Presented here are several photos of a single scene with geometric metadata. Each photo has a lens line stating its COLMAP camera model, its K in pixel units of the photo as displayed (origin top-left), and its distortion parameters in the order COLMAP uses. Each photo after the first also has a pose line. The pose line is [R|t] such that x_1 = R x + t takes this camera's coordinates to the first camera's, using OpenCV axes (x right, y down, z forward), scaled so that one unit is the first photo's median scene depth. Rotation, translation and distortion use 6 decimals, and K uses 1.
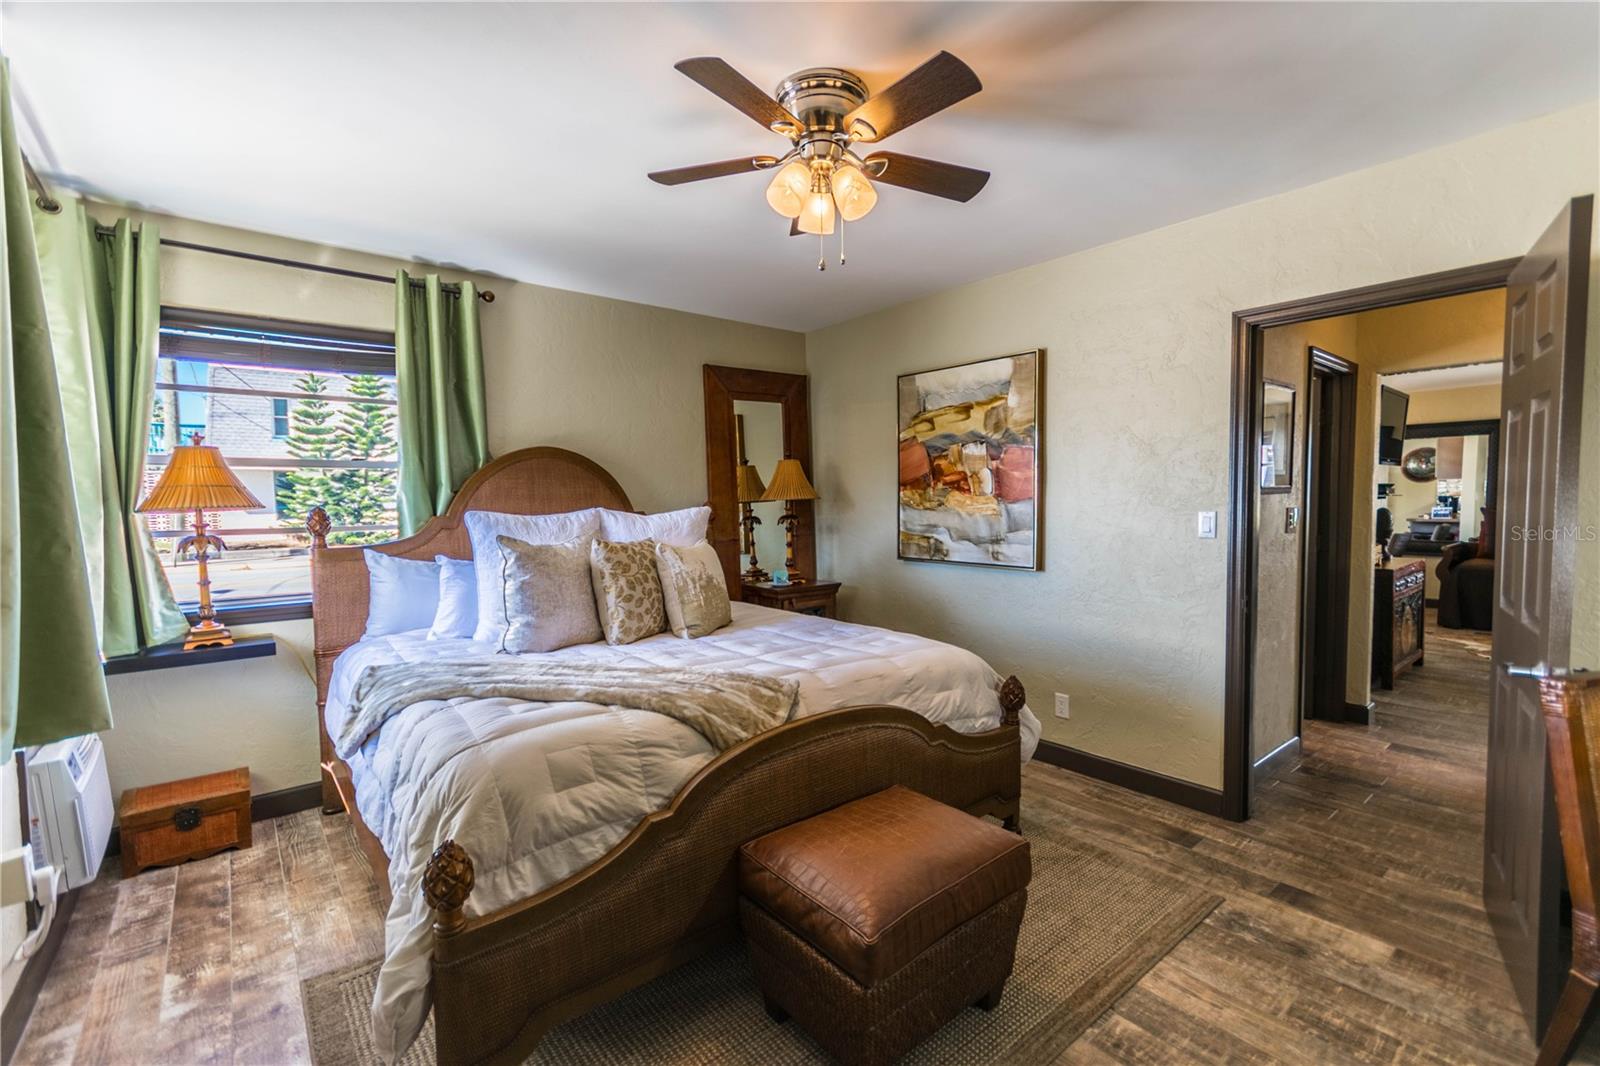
lens RADIAL K [[701.2, 0, 807.5], [0, 701.2, 533.9], [0, 0, 1]] dist [-0.000044, 0.000011]
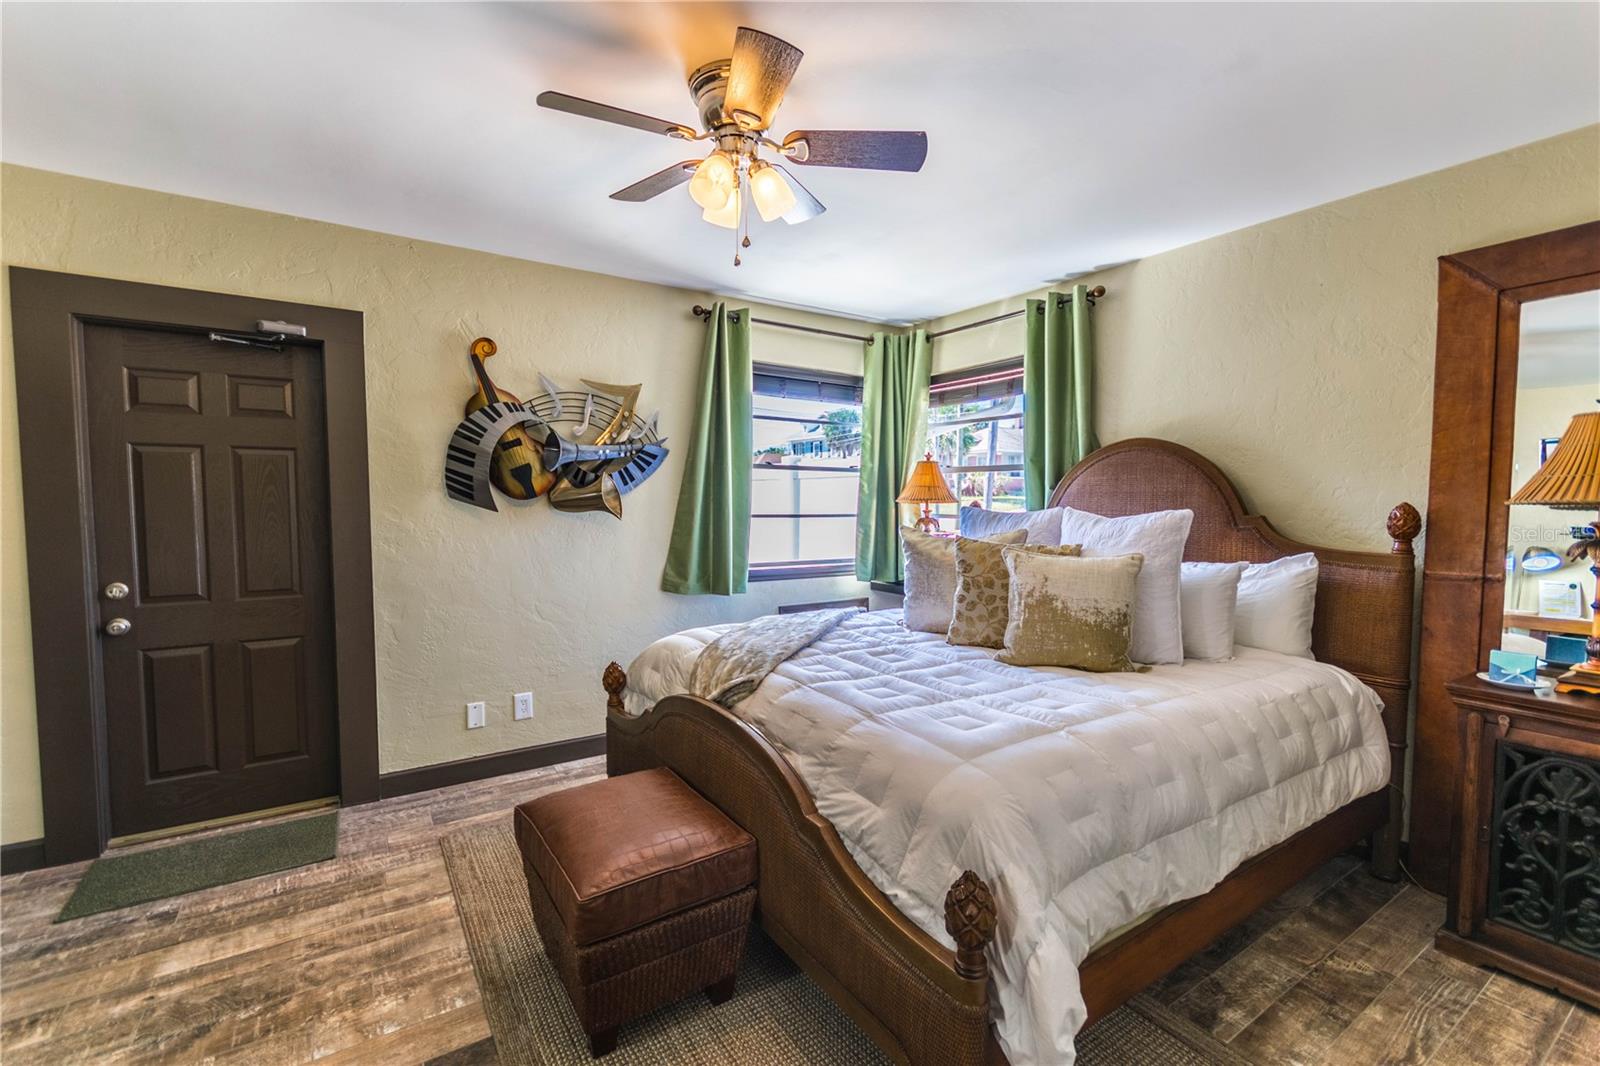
lens RADIAL K [[701.2, 0, 808.4], [0, 701.2, 534.3], [0, 0, 1]] dist [-0.000044, 0.000011]
pose [[-0.101487, 0.059850, -0.993035, 0.644419], [-0.054475, 0.996357, 0.065618, -0.044247], [0.993344, 0.060755, -0.097857, 0.777909]]
